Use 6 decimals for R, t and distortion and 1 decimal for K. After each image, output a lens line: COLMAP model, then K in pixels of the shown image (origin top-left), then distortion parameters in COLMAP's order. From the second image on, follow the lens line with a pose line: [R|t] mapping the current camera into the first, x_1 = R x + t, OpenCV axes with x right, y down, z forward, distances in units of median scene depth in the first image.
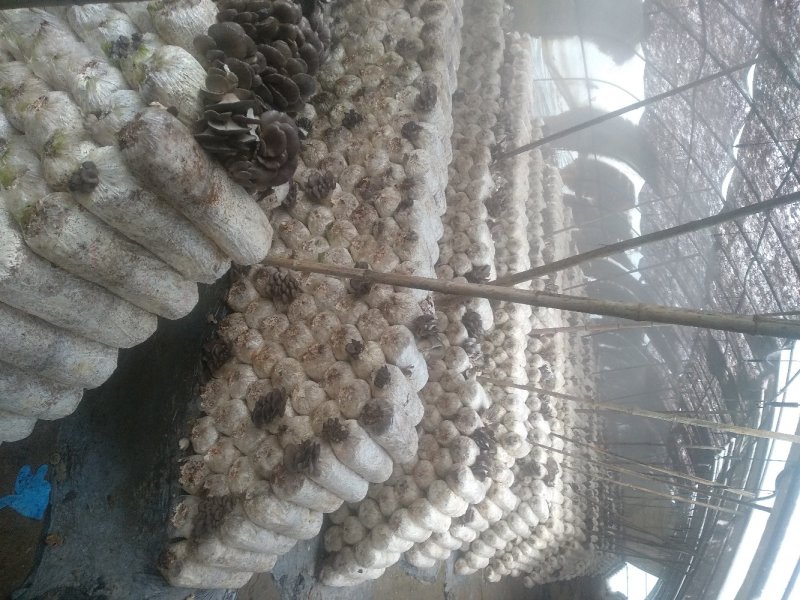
lens RADIAL K [[696.3, 0, 400.5], [0, 696.3, 286.7], [0, 0, 1]] dist [0.069759, -0.122625]
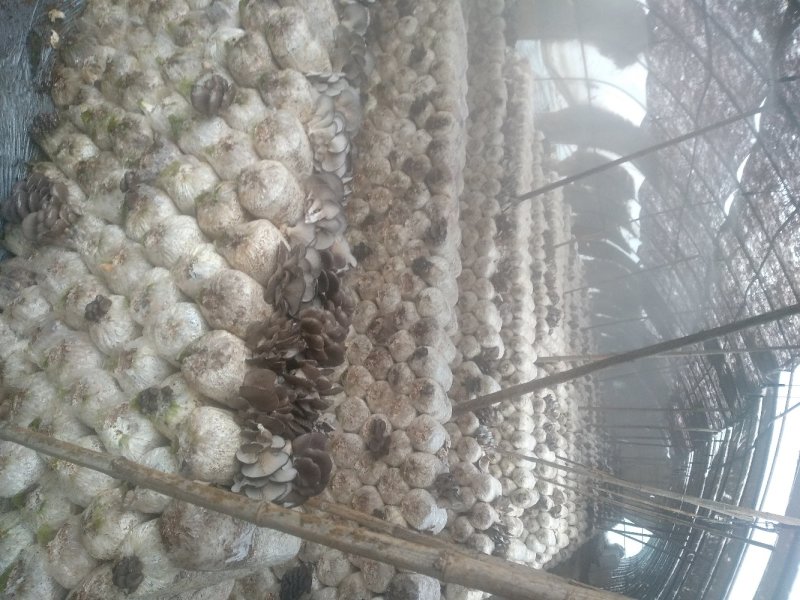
lens RADIAL K [[696.3, 0, 400.5], [0, 696.3, 286.7], [0, 0, 1]] dist [0.069759, -0.122625]
pose [[0.999467, -0.031729, 0.007675, -0.015287], [0.030819, 0.994656, 0.098536, -0.185935], [-0.010761, -0.098247, 0.995104, 0.008217]]
